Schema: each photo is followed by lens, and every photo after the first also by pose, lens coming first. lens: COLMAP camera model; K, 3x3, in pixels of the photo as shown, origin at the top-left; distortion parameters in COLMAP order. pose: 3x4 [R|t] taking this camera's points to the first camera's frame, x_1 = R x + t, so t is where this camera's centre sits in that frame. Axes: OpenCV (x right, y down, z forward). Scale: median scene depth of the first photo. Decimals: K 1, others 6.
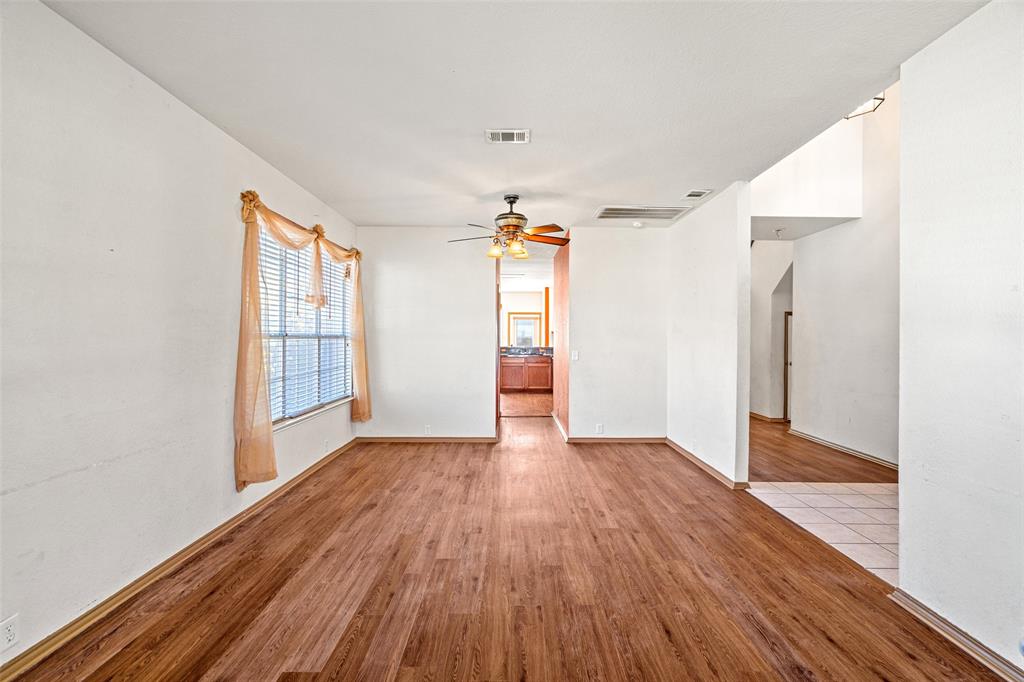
lens RADIAL K [[460.9, 0, 509.6], [0, 460.9, 344.4], [0, 0, 1]] dist [-0.002361, -0.000018]
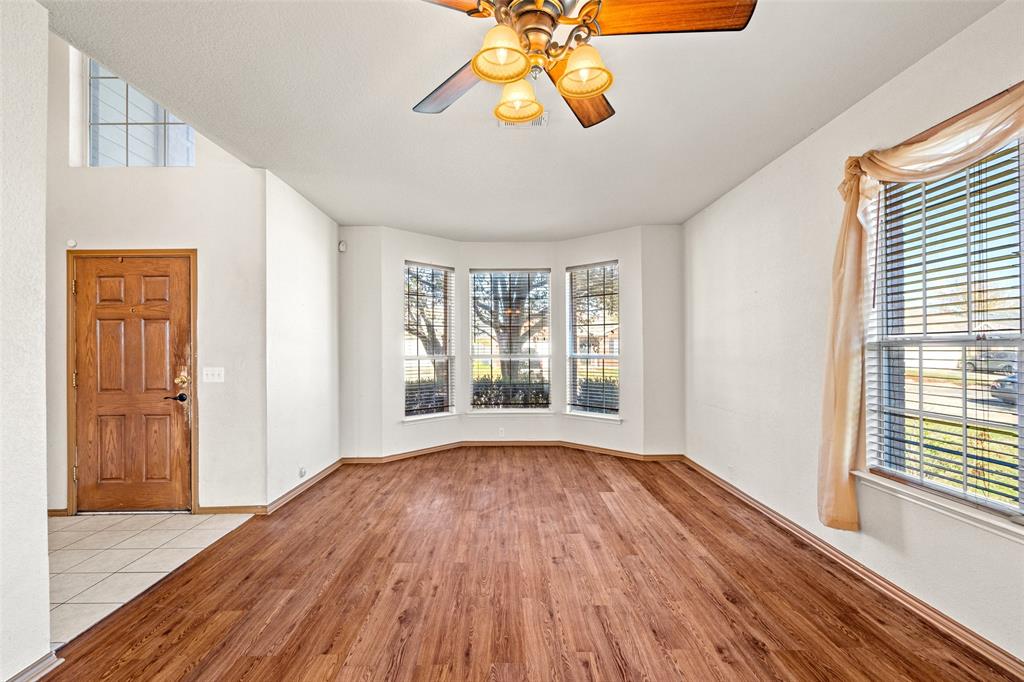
lens RADIAL K [[460.9, 0, 509.6], [0, 460.9, 344.4], [0, 0, 1]] dist [-0.002361, -0.000018]
pose [[-0.999884, 0.000072, -0.015227, 0.038364], [-0.000101, 0.999936, 0.011299, -0.025476], [0.015227, 0.011299, -0.999820, 1.996186]]
